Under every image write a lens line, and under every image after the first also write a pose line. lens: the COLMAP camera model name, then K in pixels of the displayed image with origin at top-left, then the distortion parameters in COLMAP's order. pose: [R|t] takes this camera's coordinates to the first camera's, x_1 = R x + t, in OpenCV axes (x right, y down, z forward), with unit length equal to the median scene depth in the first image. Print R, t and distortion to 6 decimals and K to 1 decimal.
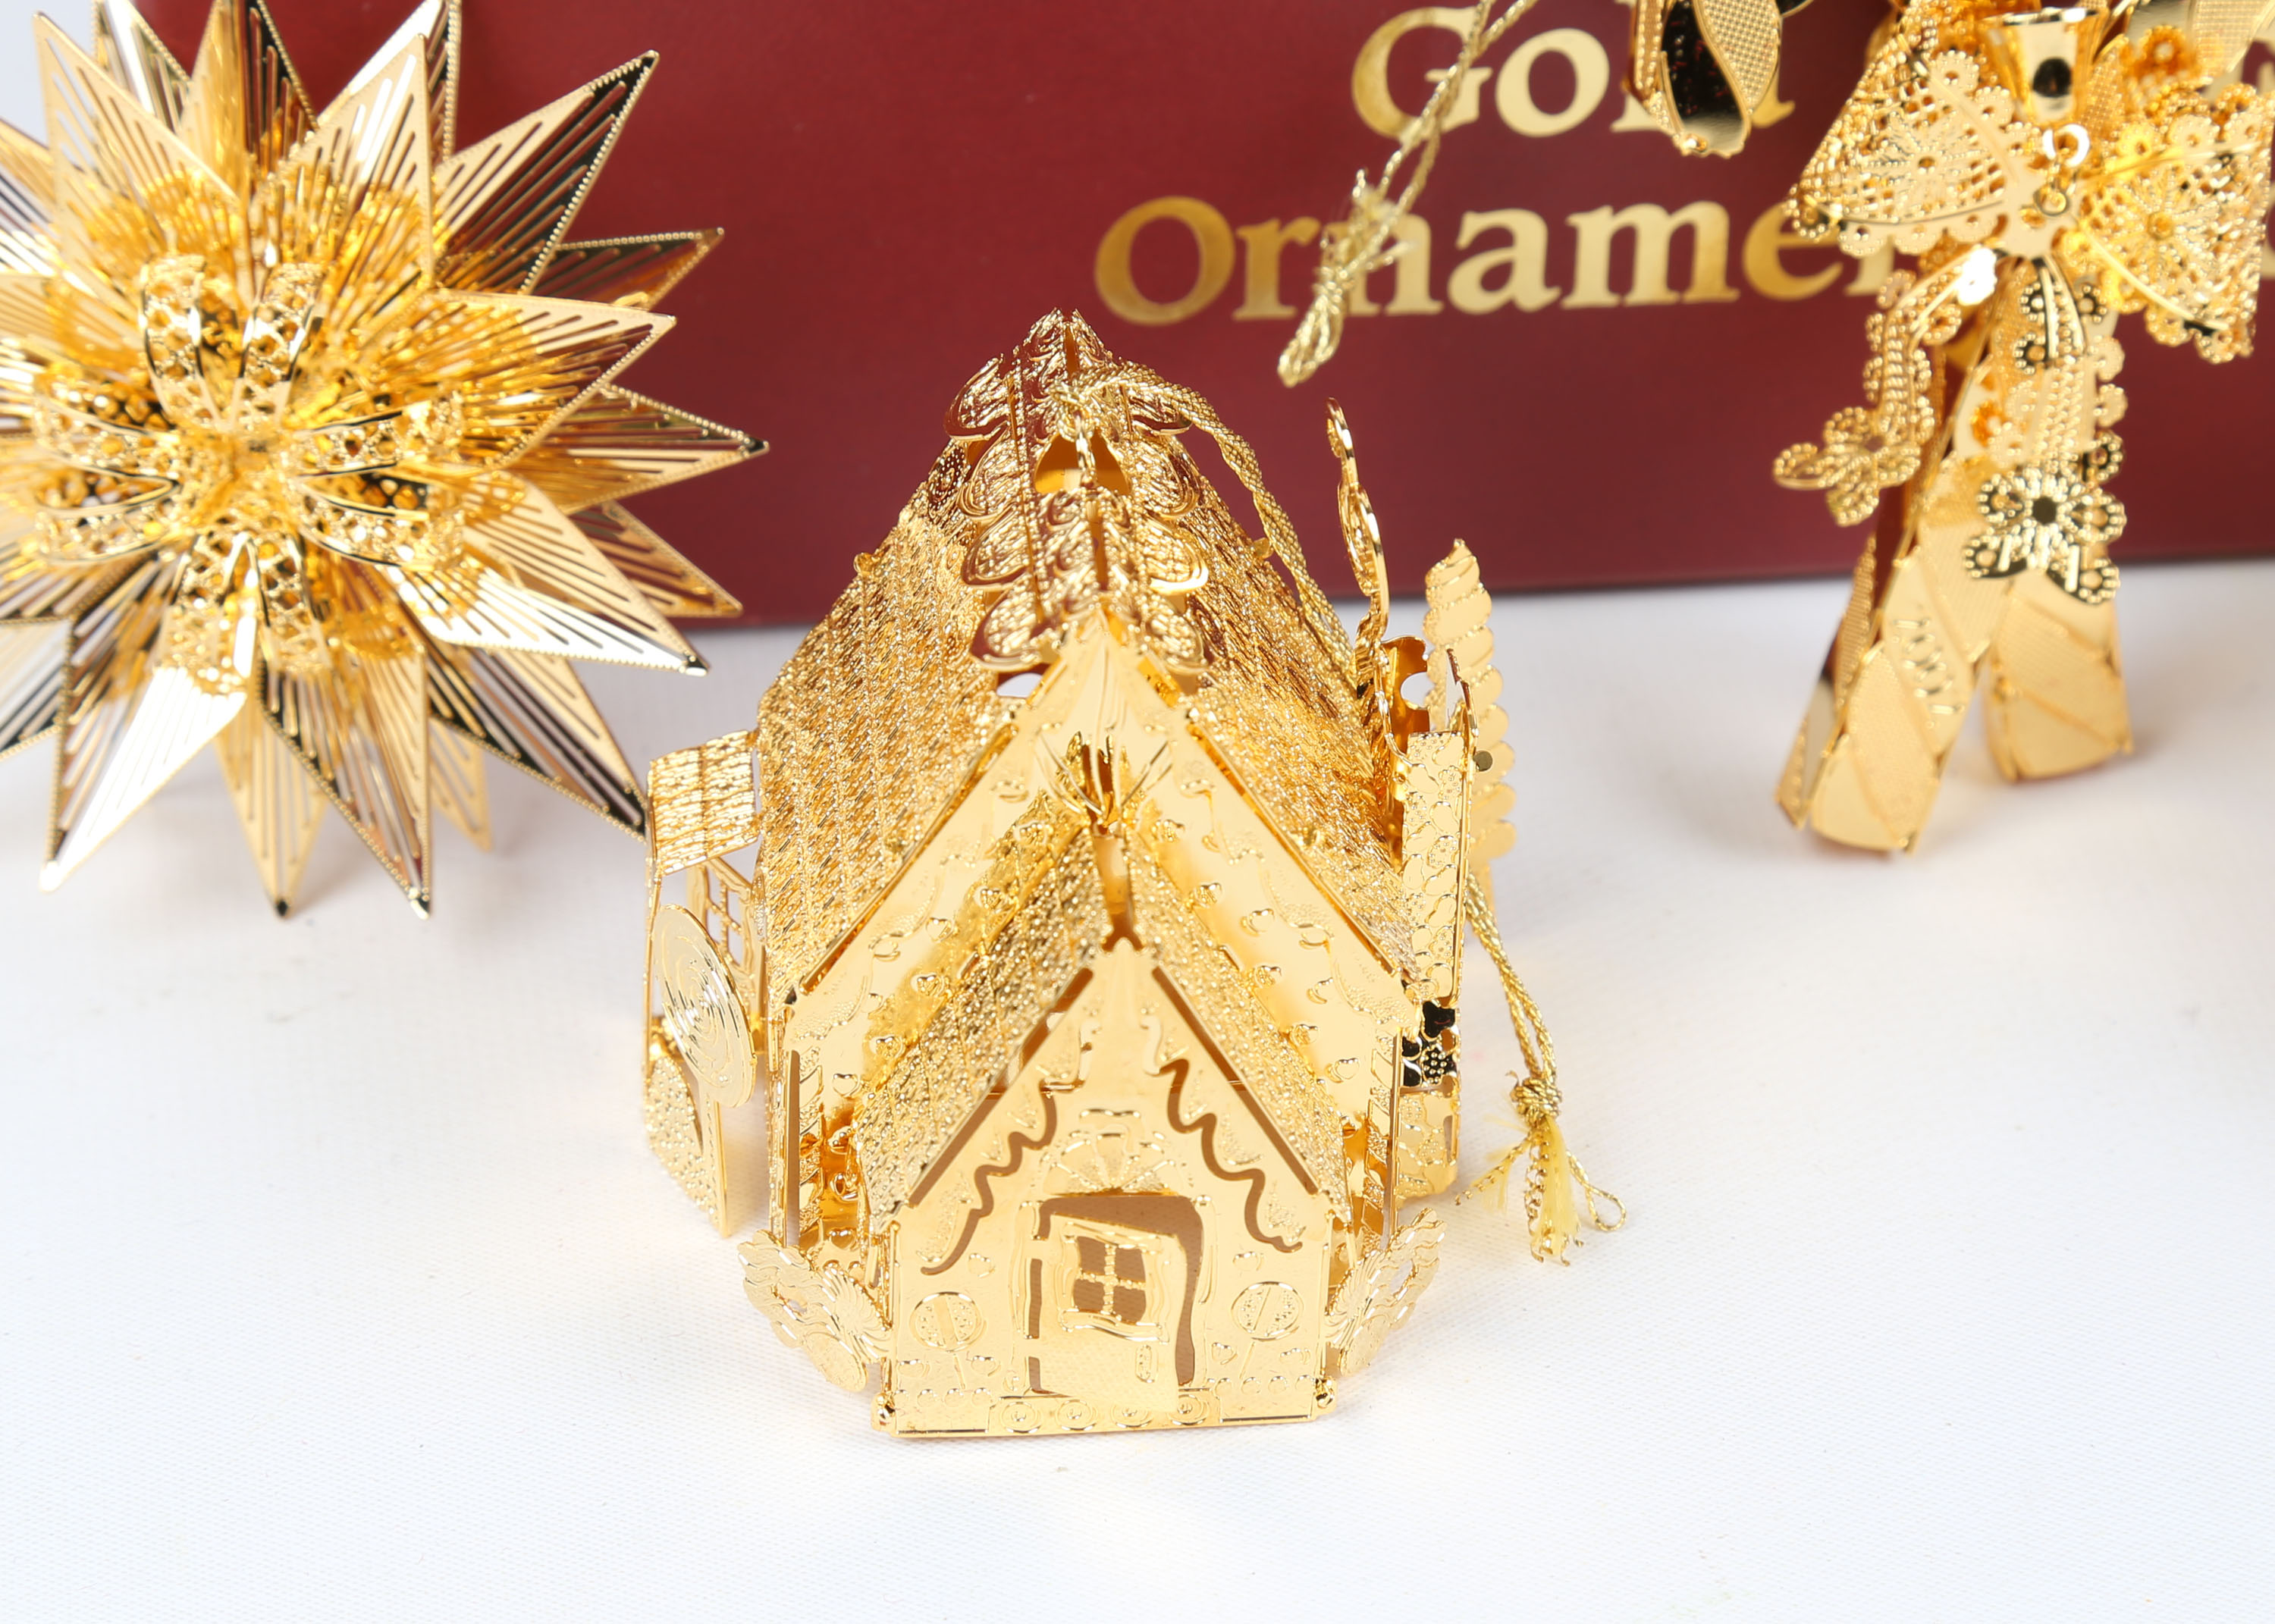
lens RADIAL K [[7541.7, 0, 1137.5], [0, 7541.7, 812.0], [0, 0, 1]] dist [0.376749, -1.693253]
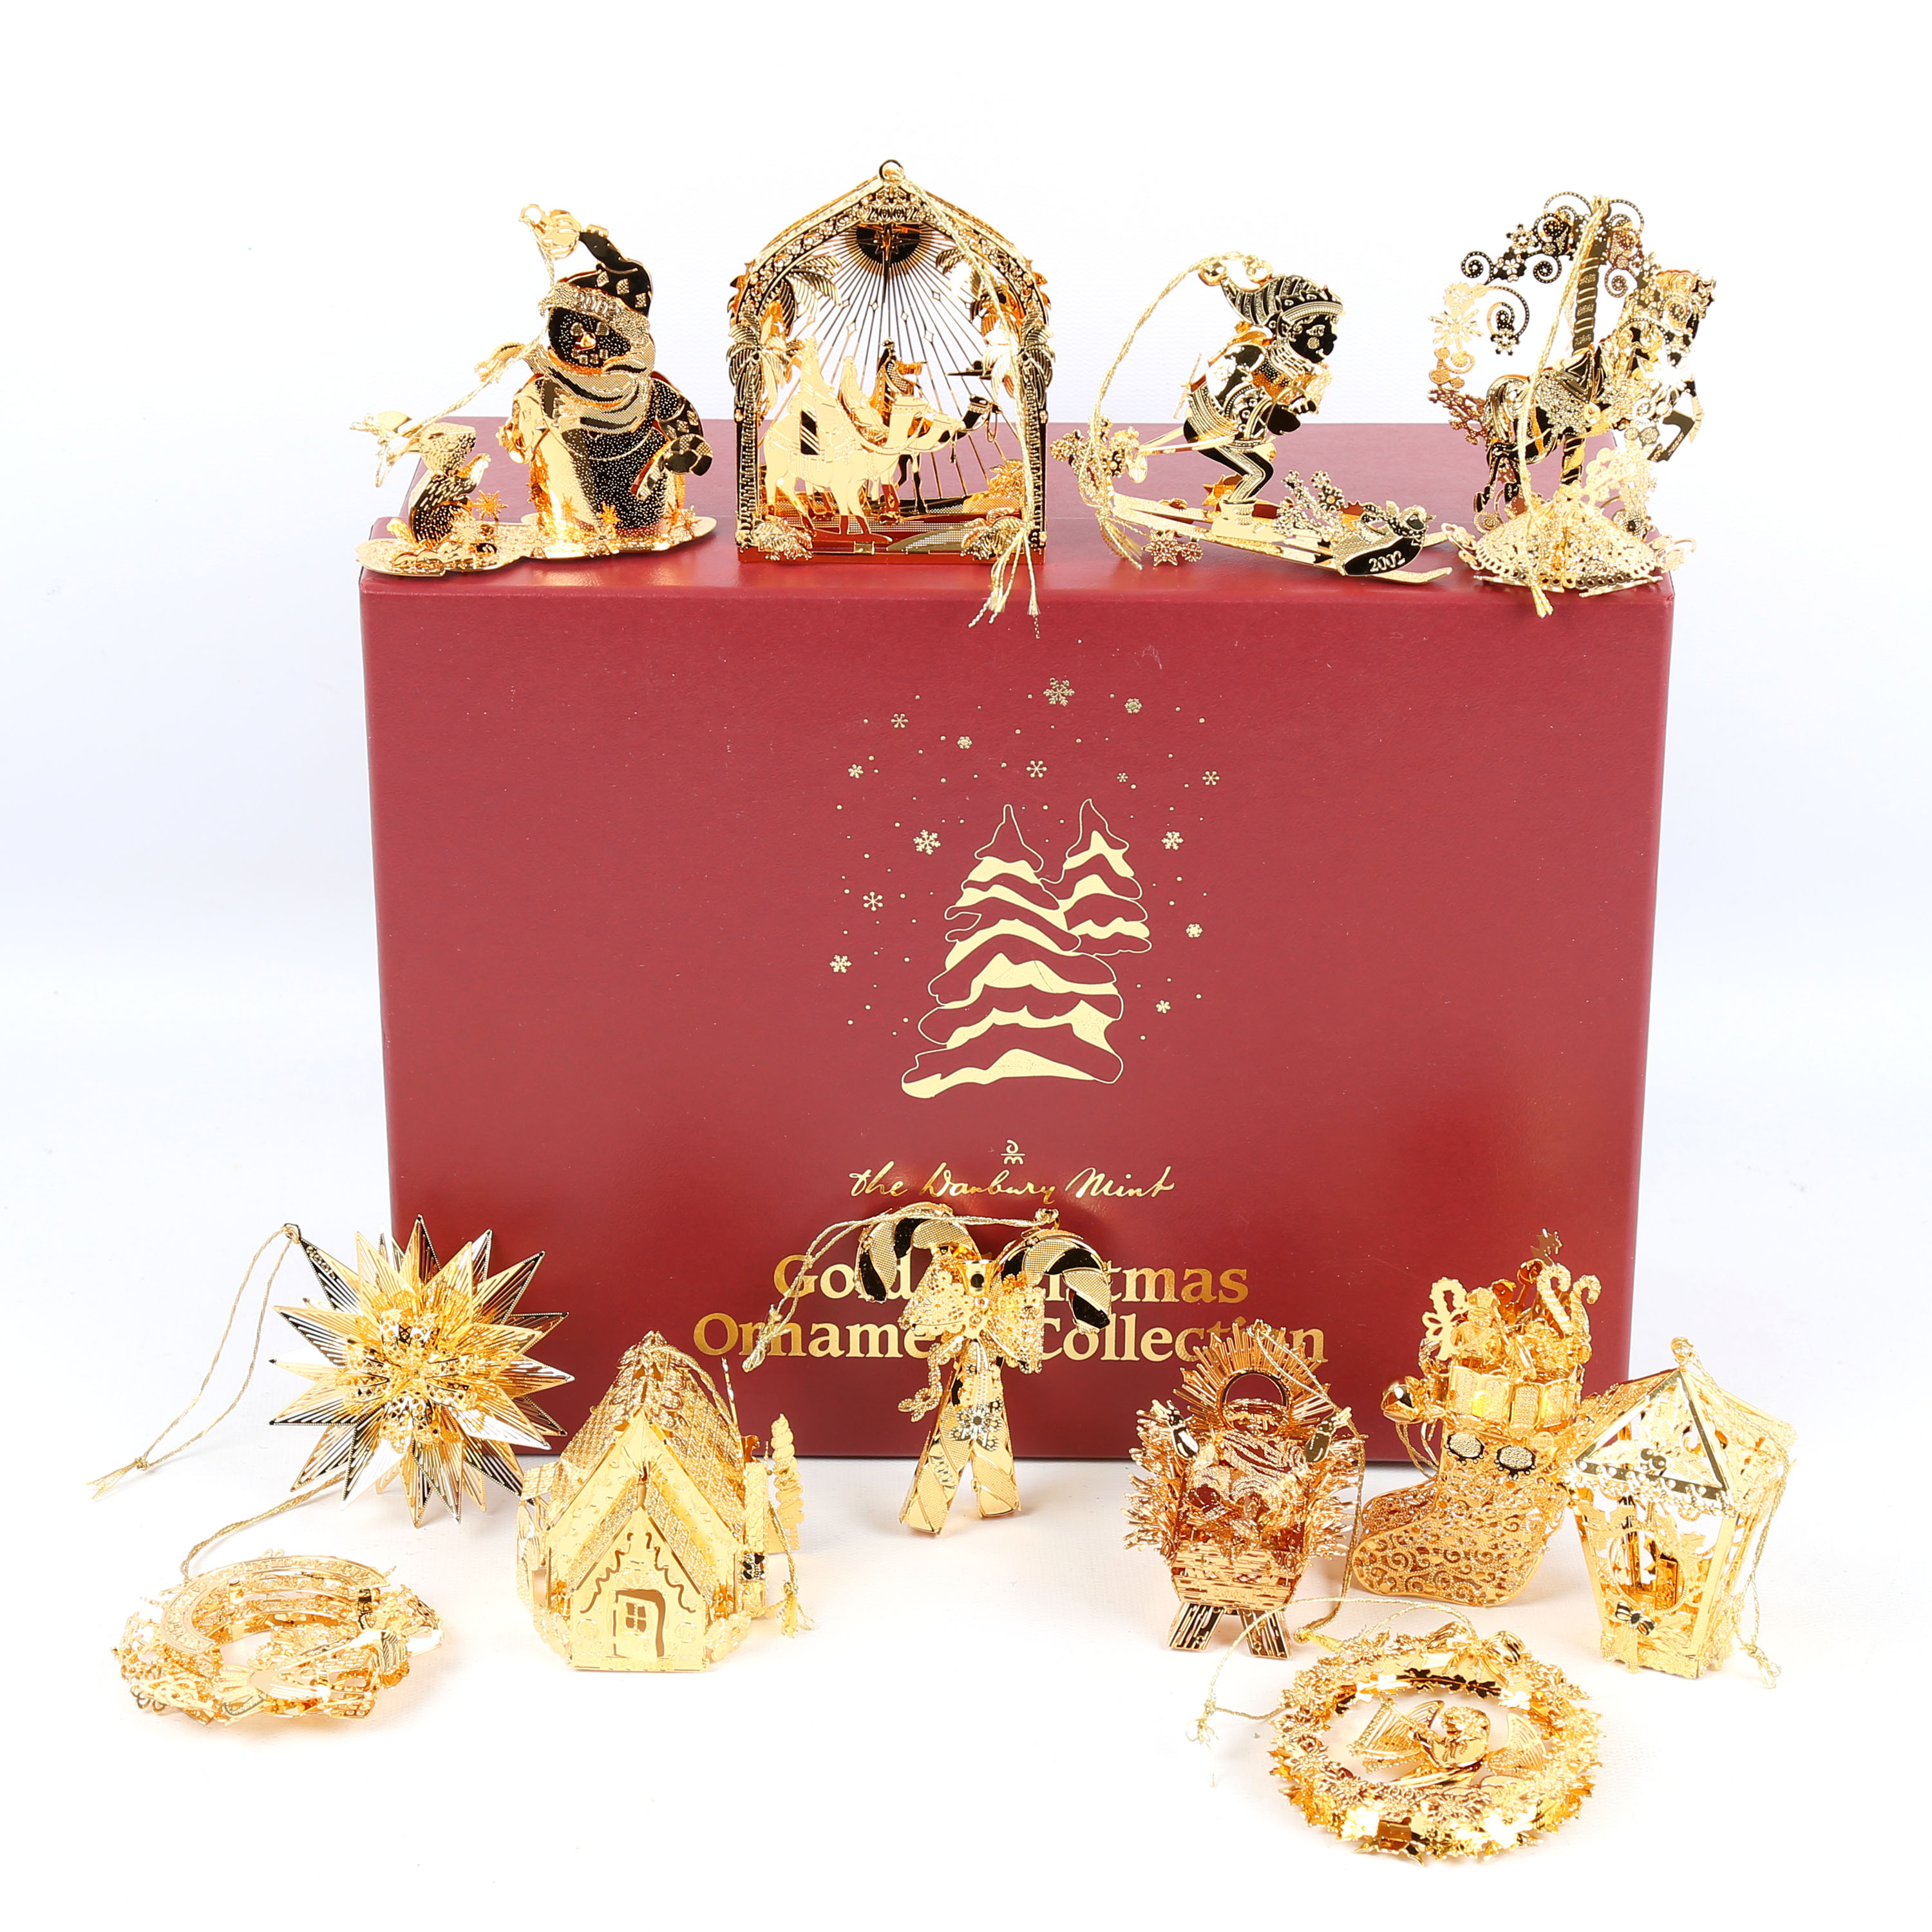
lens RADIAL K [[5291.0, 0, 966.0], [0, 5291.0, 966.0], [0, 0, 1]] dist [-0.038152, 0.246638]
pose [[0.995002, 0.040367, -0.091327, 0.309916], [-0.058995, 0.975591, -0.211524, 0.242015], [0.080559, 0.215855, 0.973097, -1.180482]]
